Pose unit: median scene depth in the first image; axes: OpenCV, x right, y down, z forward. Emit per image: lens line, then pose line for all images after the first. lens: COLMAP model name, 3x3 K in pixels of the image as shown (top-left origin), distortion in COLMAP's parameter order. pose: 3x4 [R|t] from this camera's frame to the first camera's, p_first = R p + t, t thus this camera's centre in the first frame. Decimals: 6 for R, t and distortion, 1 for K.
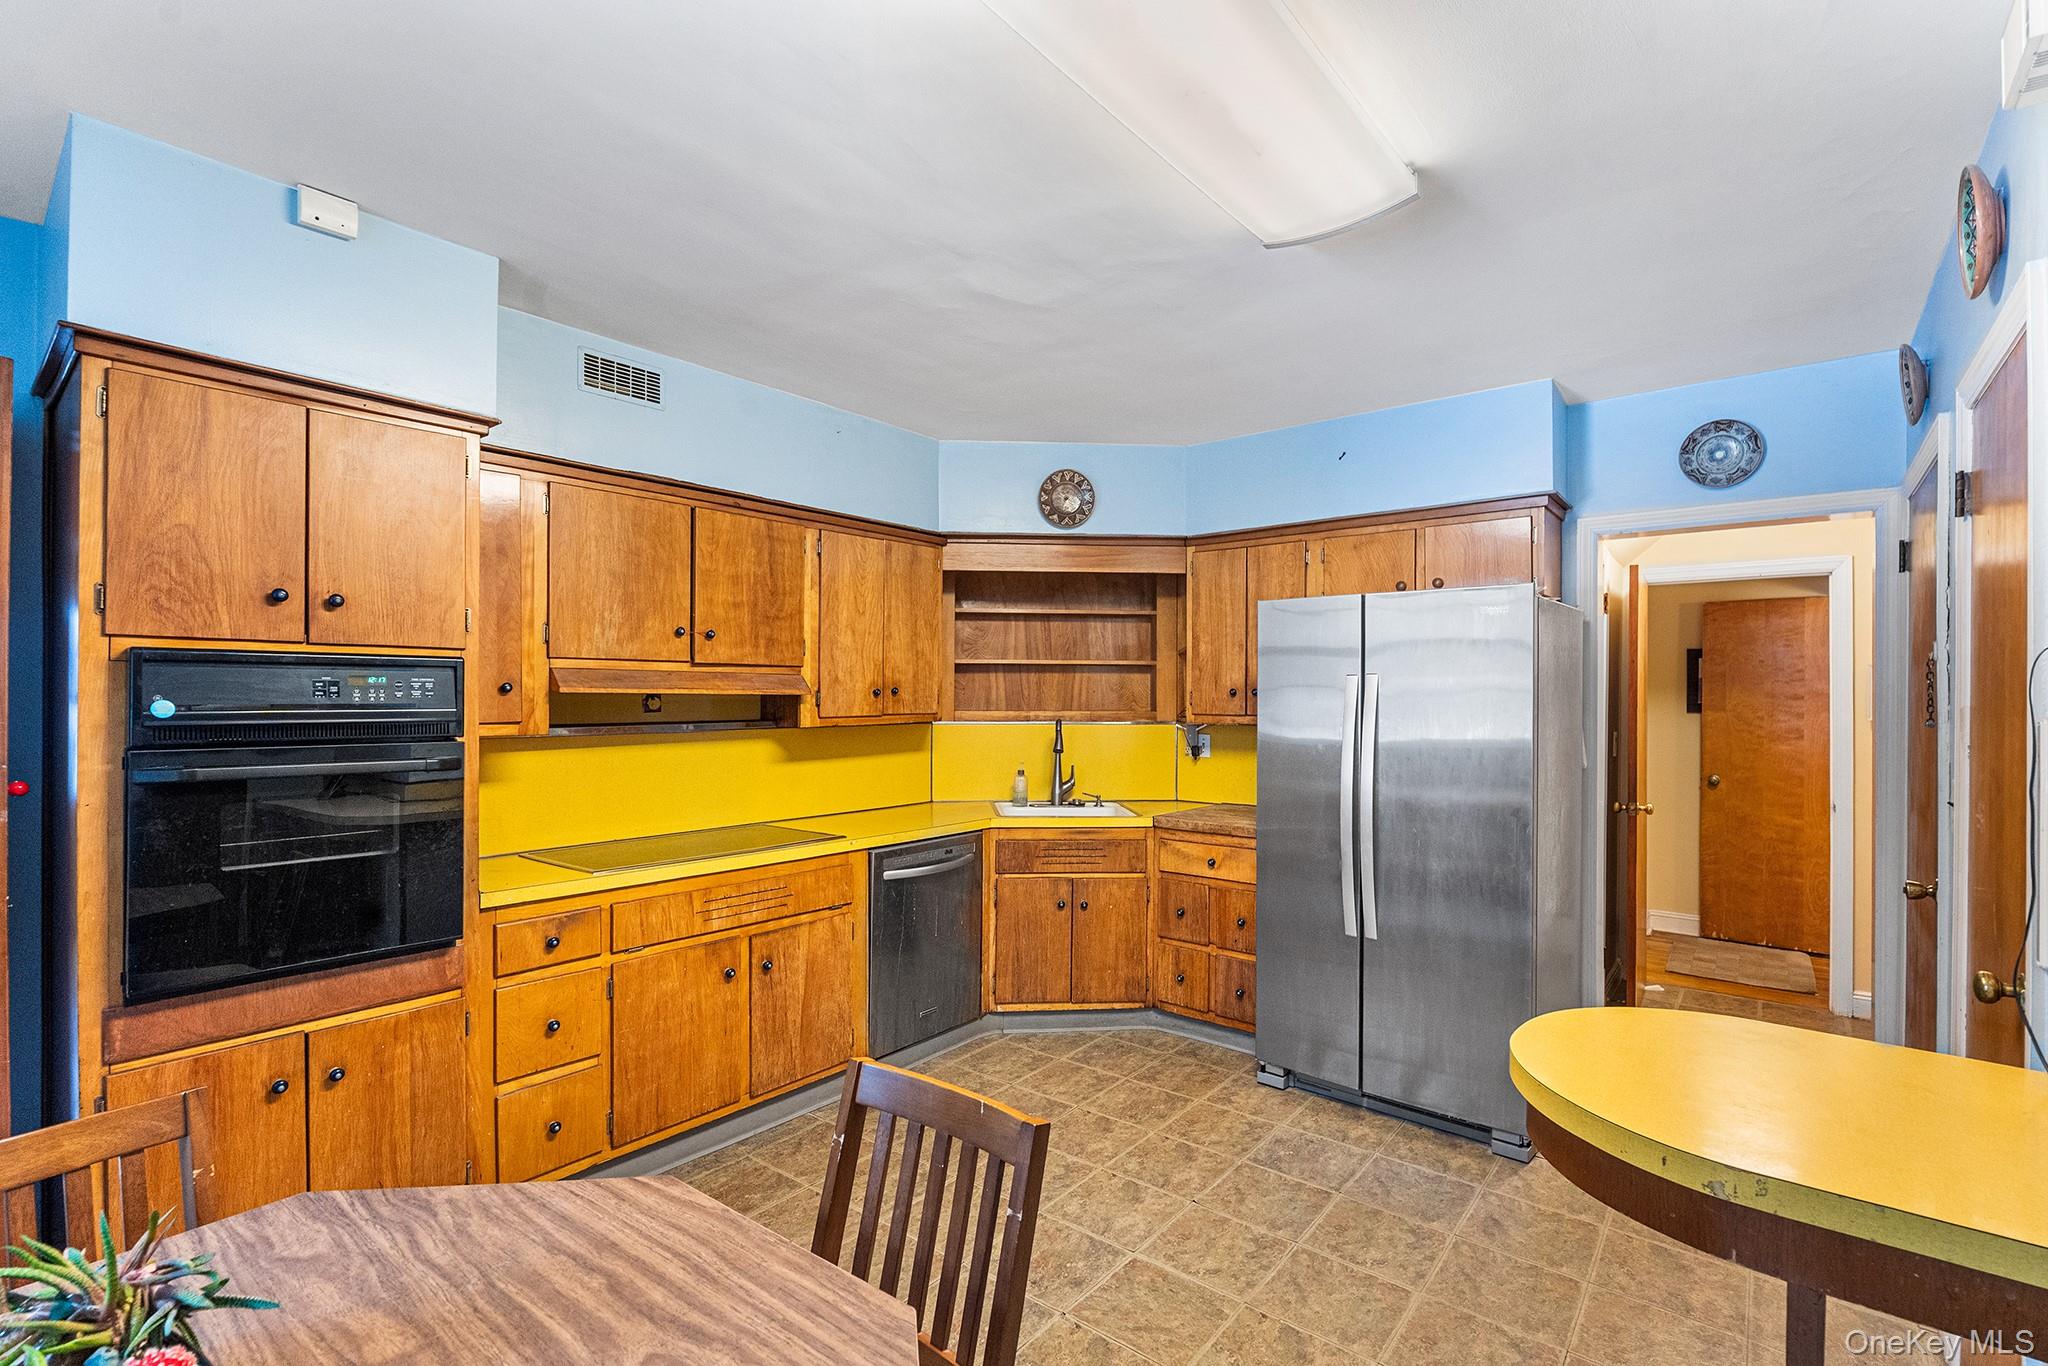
lens RADIAL K [[929.9, 0, 1015.6], [0, 929.9, 698.7], [0, 0, 1]] dist [-0.003965, 0.000422]
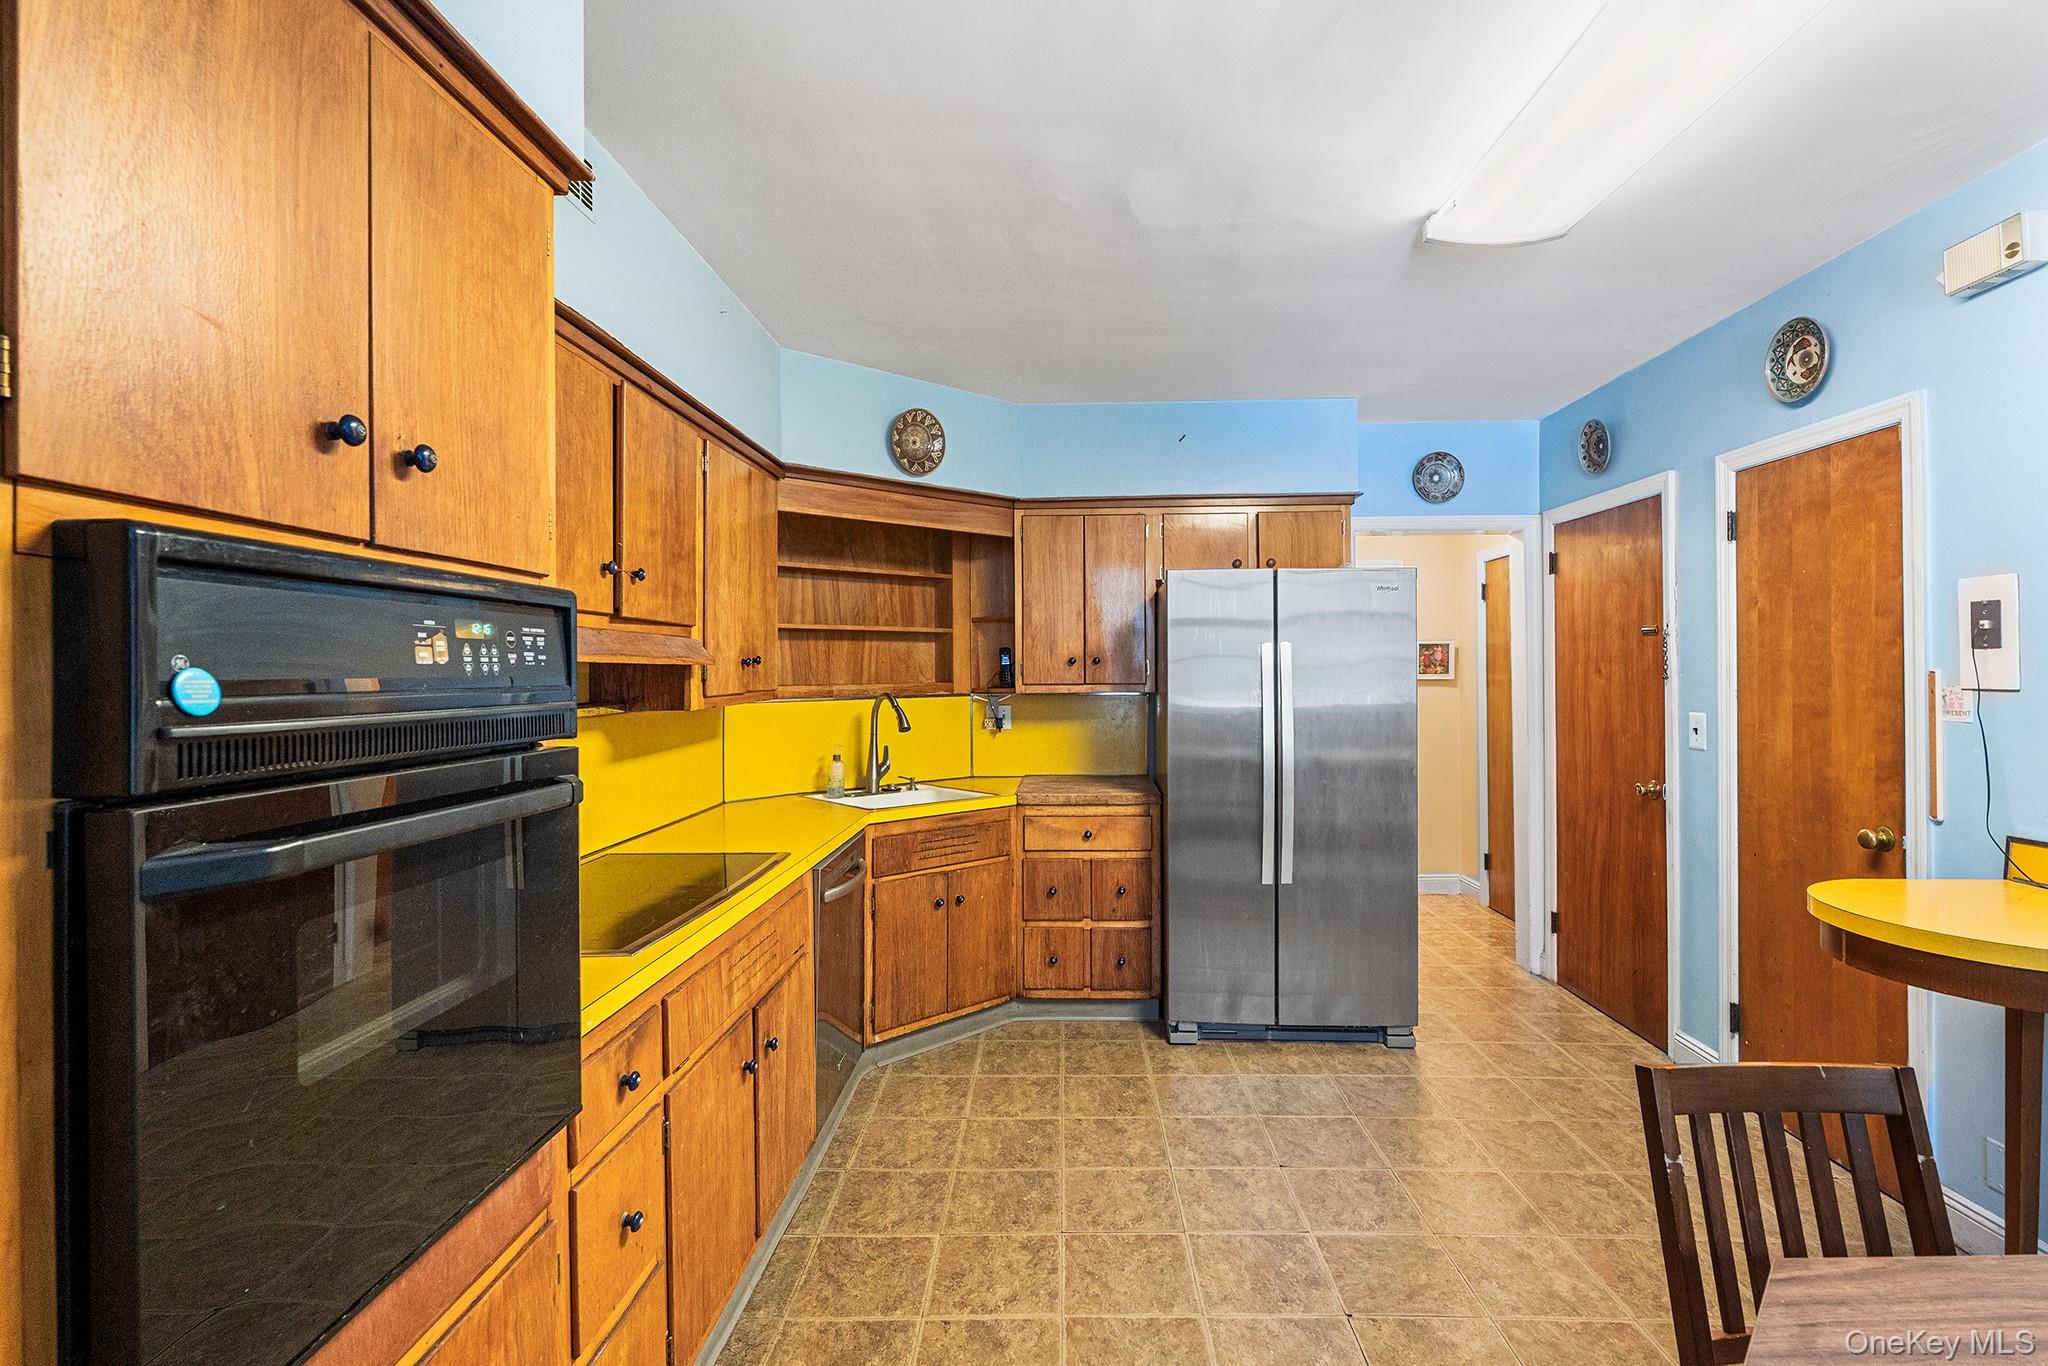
lens RADIAL K [[946.7, 0, 1028.8], [0, 946.7, 669.6], [0, 0, 1]] dist [-0.004308, -0.000221]
pose [[0.793062, -0.009039, 0.609074, -0.467583], [0.012598, 0.999919, -0.001564, 0.003477], [-0.609011, 0.008913, 0.793112, 0.259416]]
